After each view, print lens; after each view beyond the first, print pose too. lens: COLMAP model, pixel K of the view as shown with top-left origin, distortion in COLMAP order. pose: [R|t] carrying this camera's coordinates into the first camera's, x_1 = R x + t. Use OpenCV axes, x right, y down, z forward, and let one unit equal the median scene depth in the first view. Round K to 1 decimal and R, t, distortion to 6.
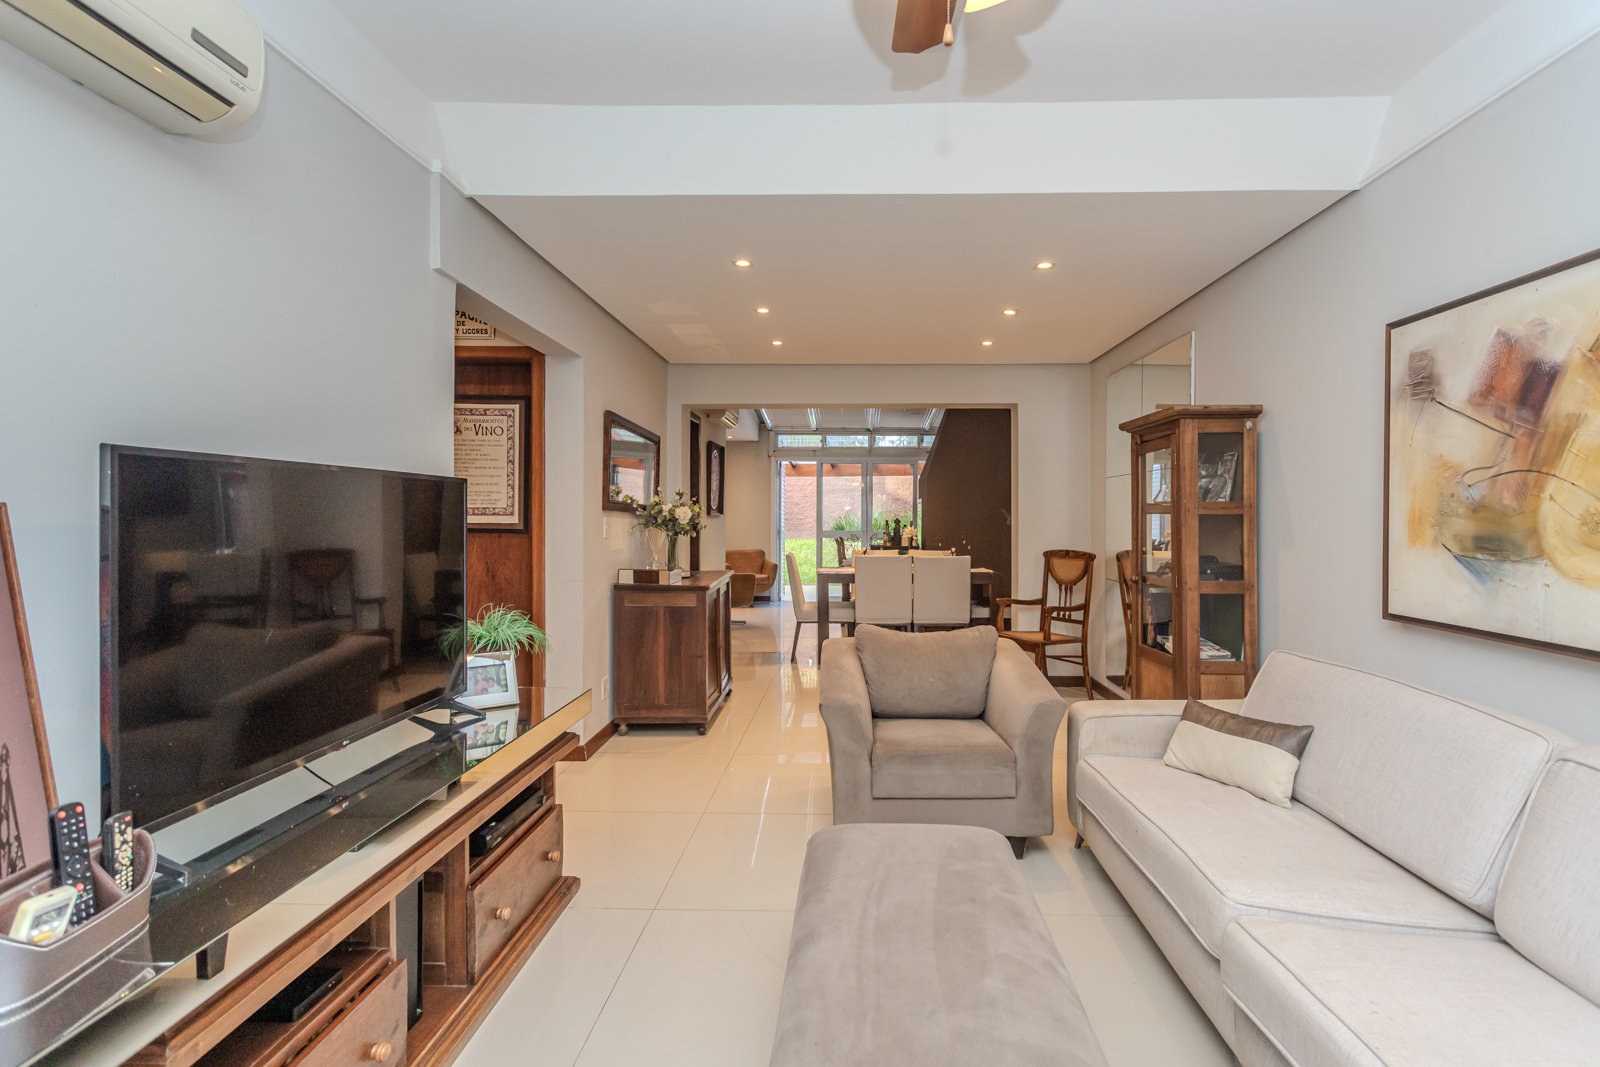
lens RADIAL K [[769.3, 0, 843.9], [0, 769.3, 529.0], [0, 0, 1]] dist [-0.000055, 0.000283]
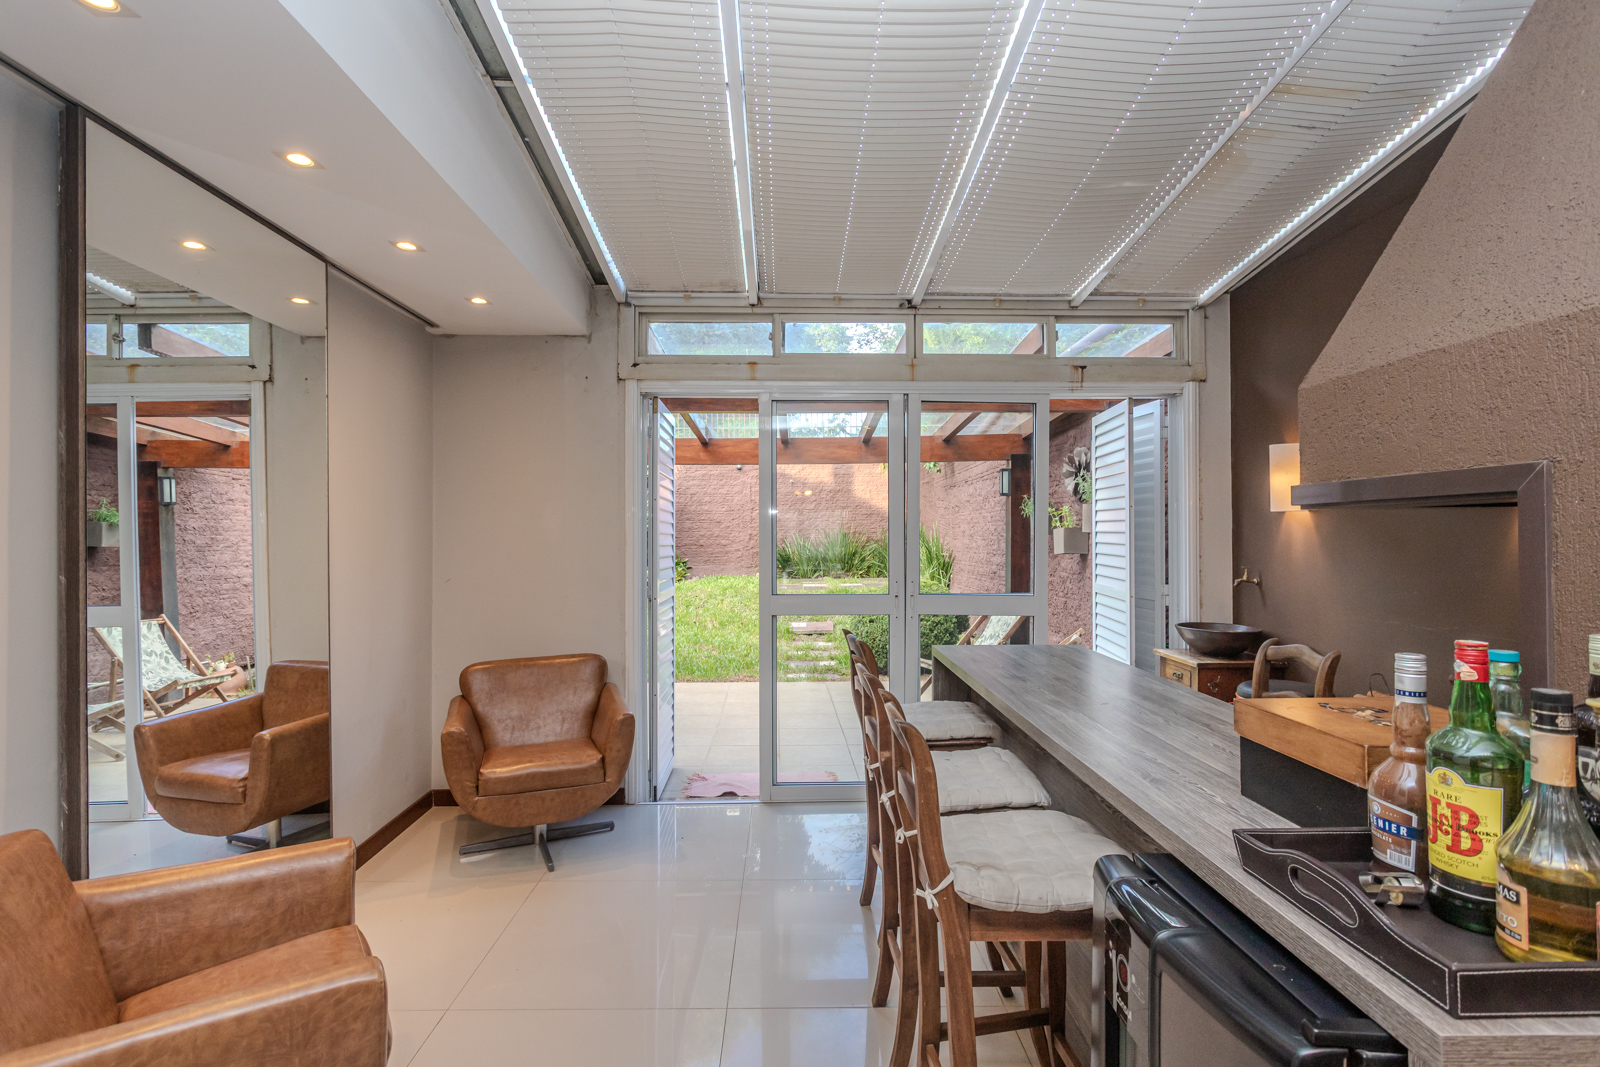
lens RADIAL K [[759.2, 0, 801.0], [0, 759.2, 530.9], [0, 0, 1]] dist [0.001465, 0.000637]
pose [[0.999203, -0.005593, 0.039523, -0.030841], [0.006491, 0.999723, -0.022644, -0.019129], [-0.039385, 0.022883, 0.998962, 0.674514]]
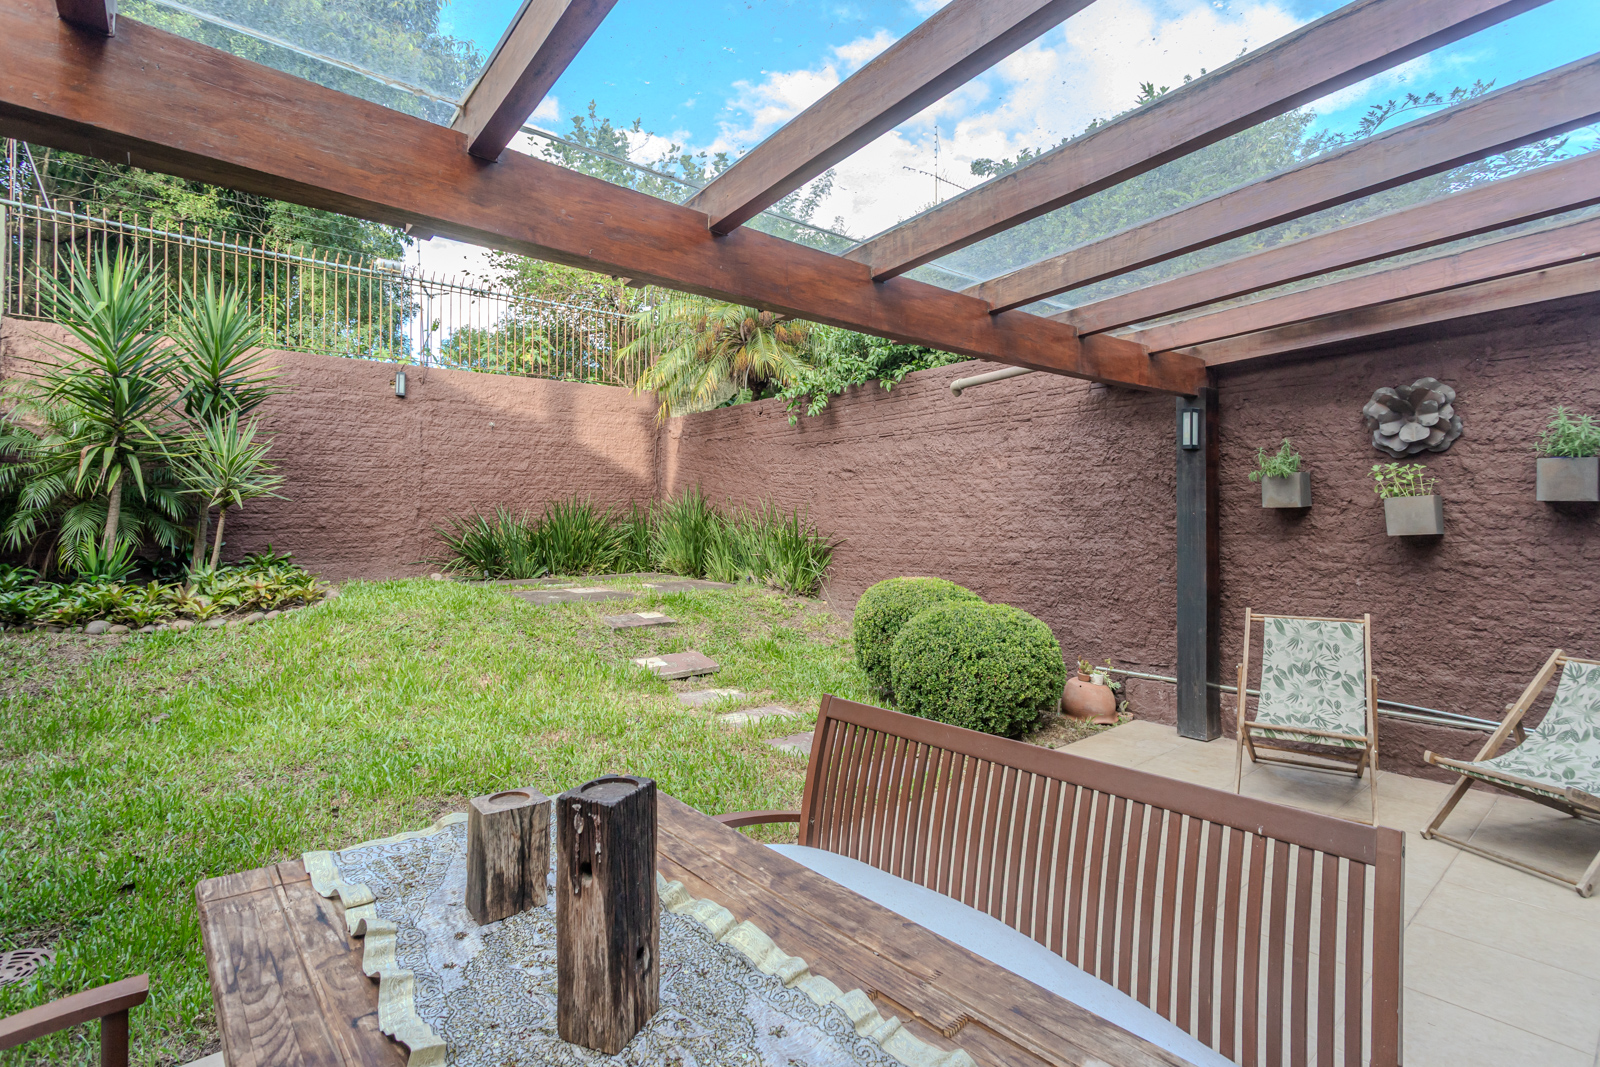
lens RADIAL K [[769.2, 0, 804.4], [0, 769.2, 492.6], [0, 0, 1]] dist [-0.001180, 0.001143]
pose [[0.749488, 0.020120, 0.661712, -0.283157], [0.011098, 0.999016, -0.042946, -0.021328], [-0.661924, 0.039532, 0.748528, 1.125641]]
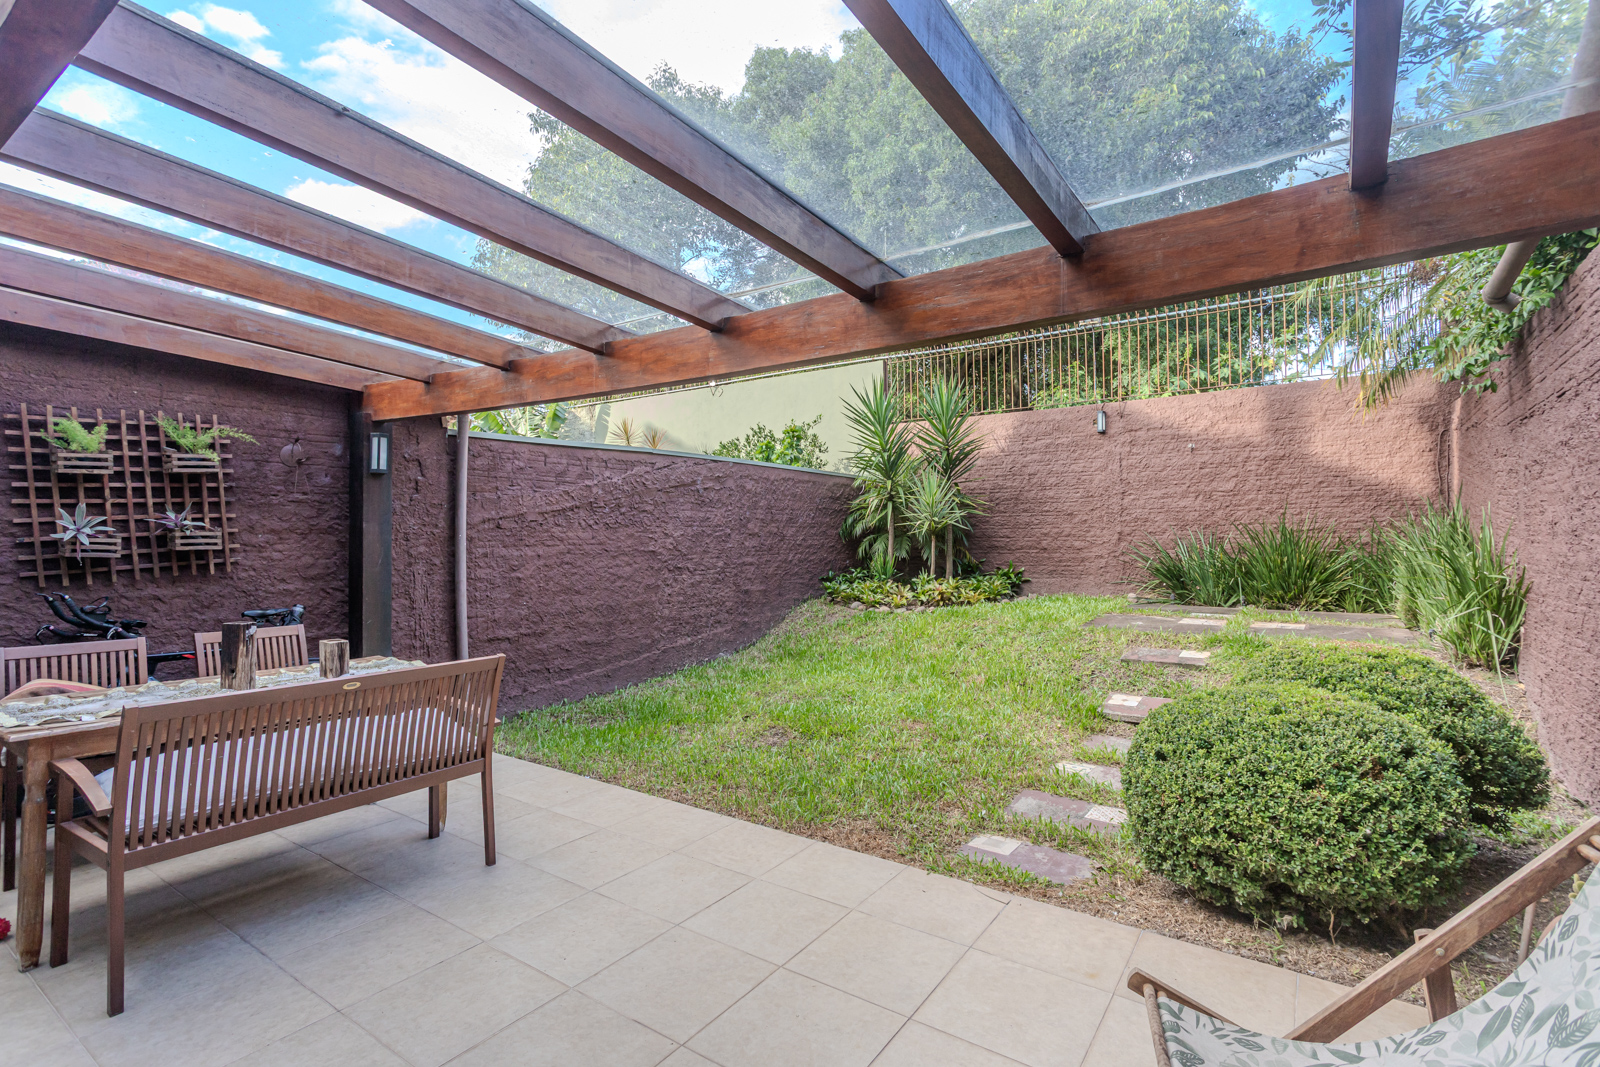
lens RADIAL K [[752.4, 0, 806.1], [0, 752.4, 530.9], [0, 0, 1]] dist [-0.000442, 0.001477]
pose [[0.830499, -0.006019, -0.556988, 0.105384], [-0.008718, 0.999679, -0.023802, -0.022292], [0.556952, 0.024623, 0.830180, 1.085509]]
